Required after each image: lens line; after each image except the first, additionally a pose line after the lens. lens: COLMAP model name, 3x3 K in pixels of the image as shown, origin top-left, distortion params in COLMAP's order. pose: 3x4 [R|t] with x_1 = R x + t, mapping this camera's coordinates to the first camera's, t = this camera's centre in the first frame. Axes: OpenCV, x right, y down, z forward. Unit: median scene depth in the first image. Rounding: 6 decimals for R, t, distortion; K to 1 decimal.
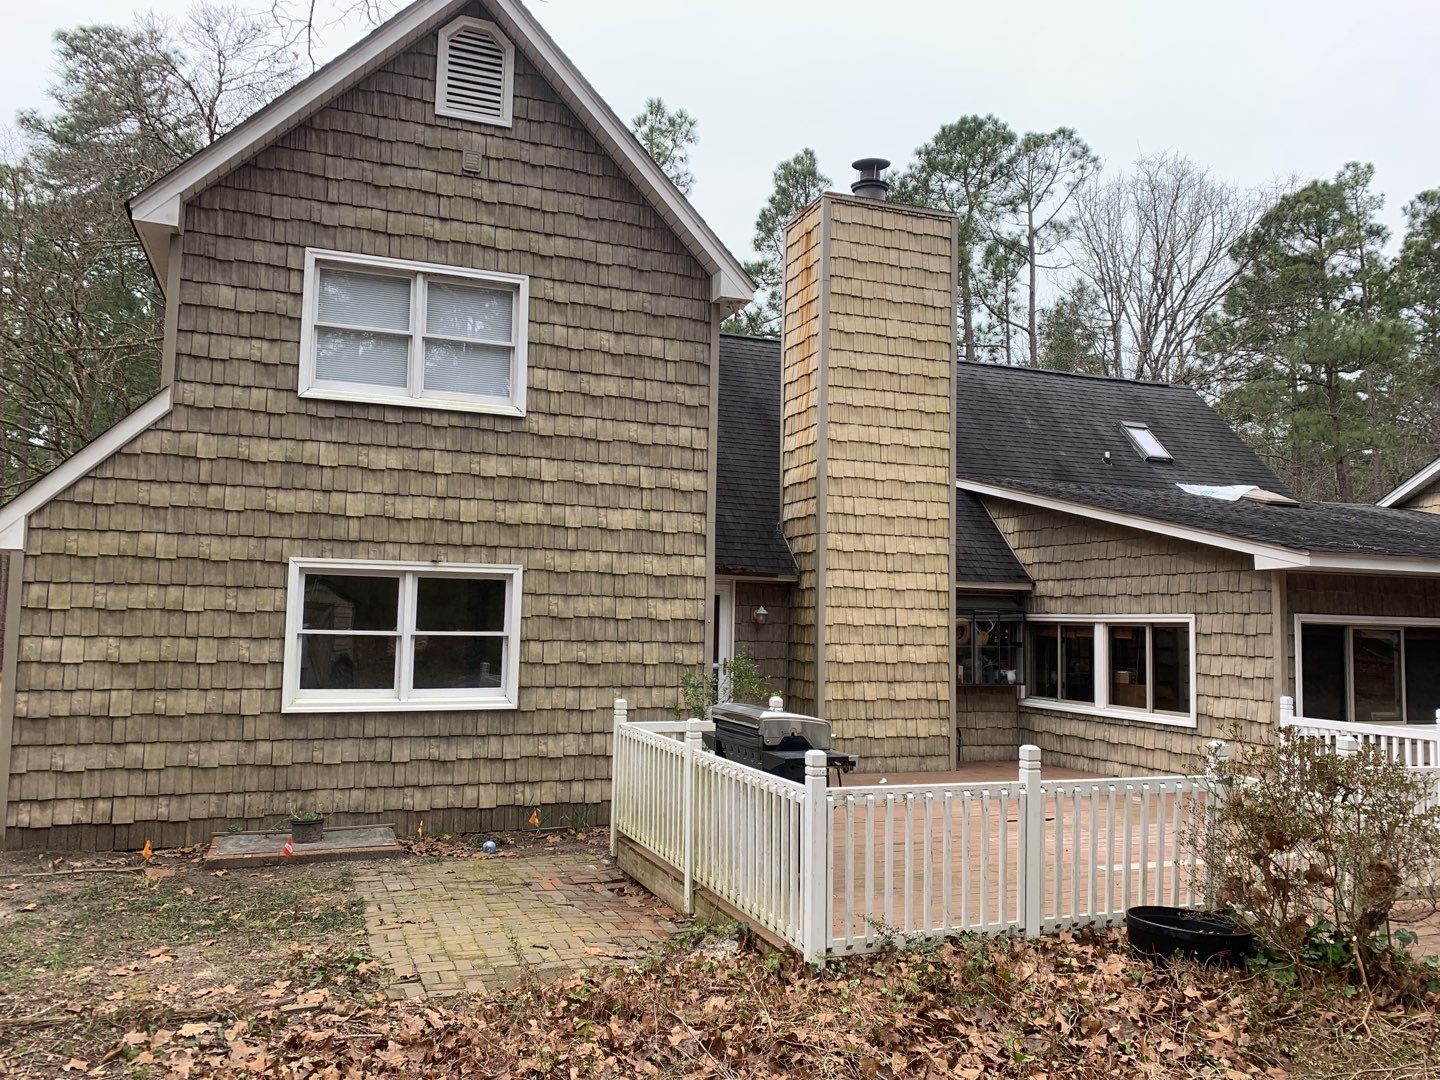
lens RADIAL K [[1108.7, 0, 715.3], [0, 1108.7, 544.0], [0, 0, 1]] dist [0.056826, -0.086211]
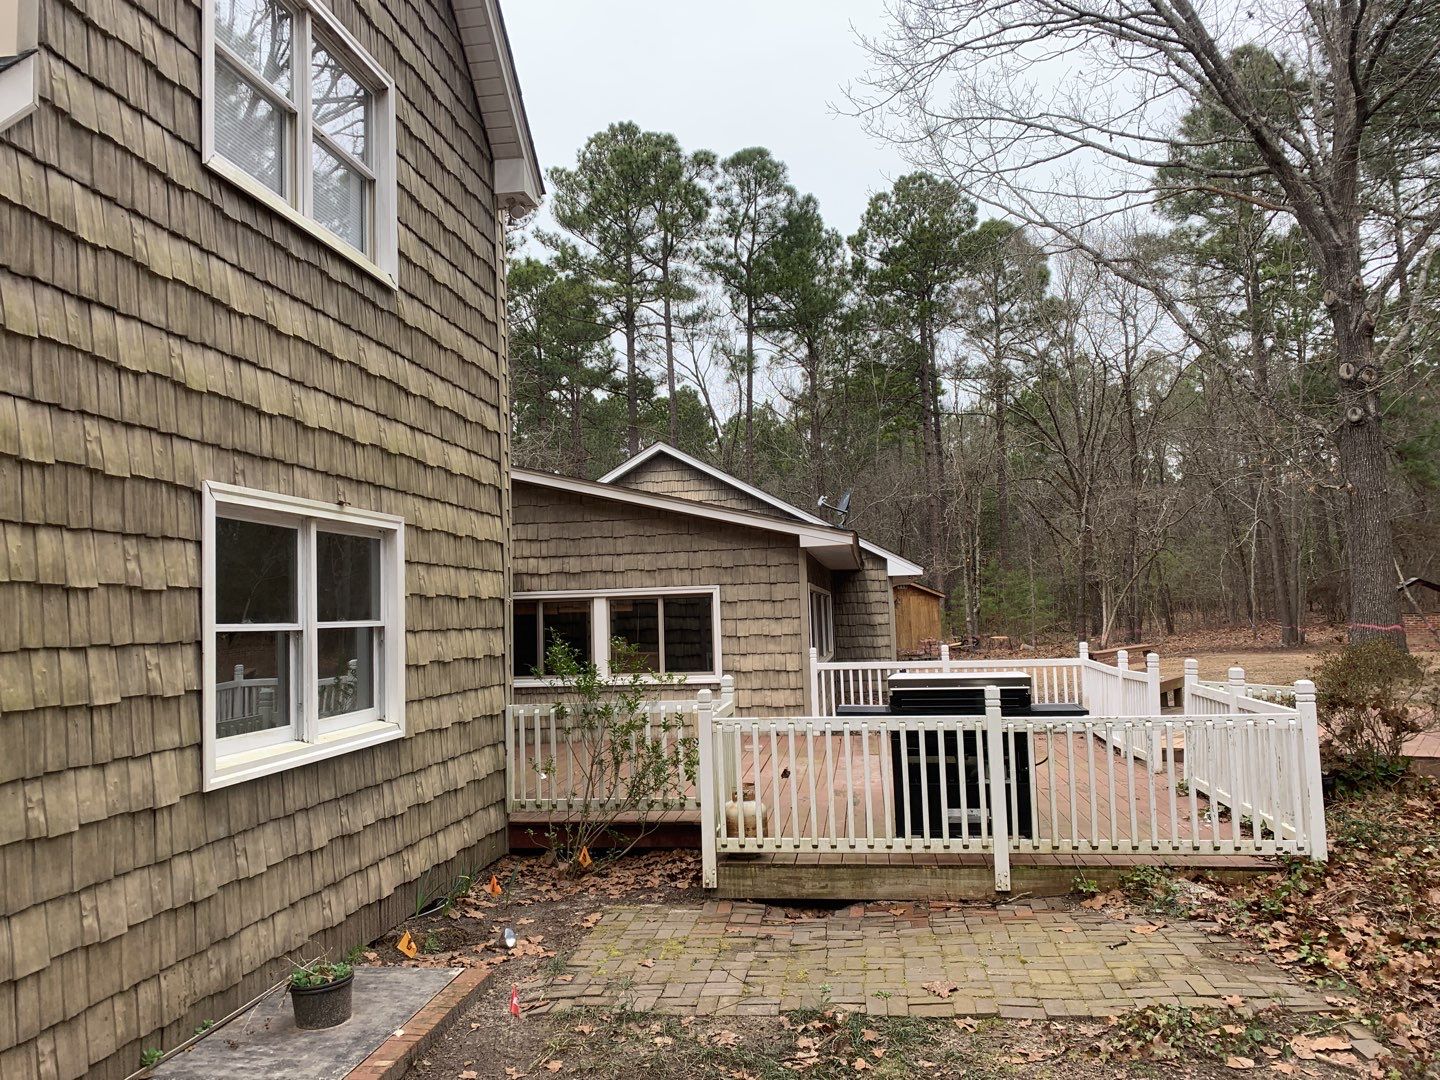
lens RADIAL K [[1083.7, 0, 692.4], [0, 1083.7, 544.4], [0, 0, 1]] dist [0.009493, -0.011789]
pose [[0.506721, 0.021282, 0.861848, -0.679934], [-0.024265, 0.999651, -0.010418, 0.039826], [-0.861769, -0.015634, 0.507060, 0.556727]]
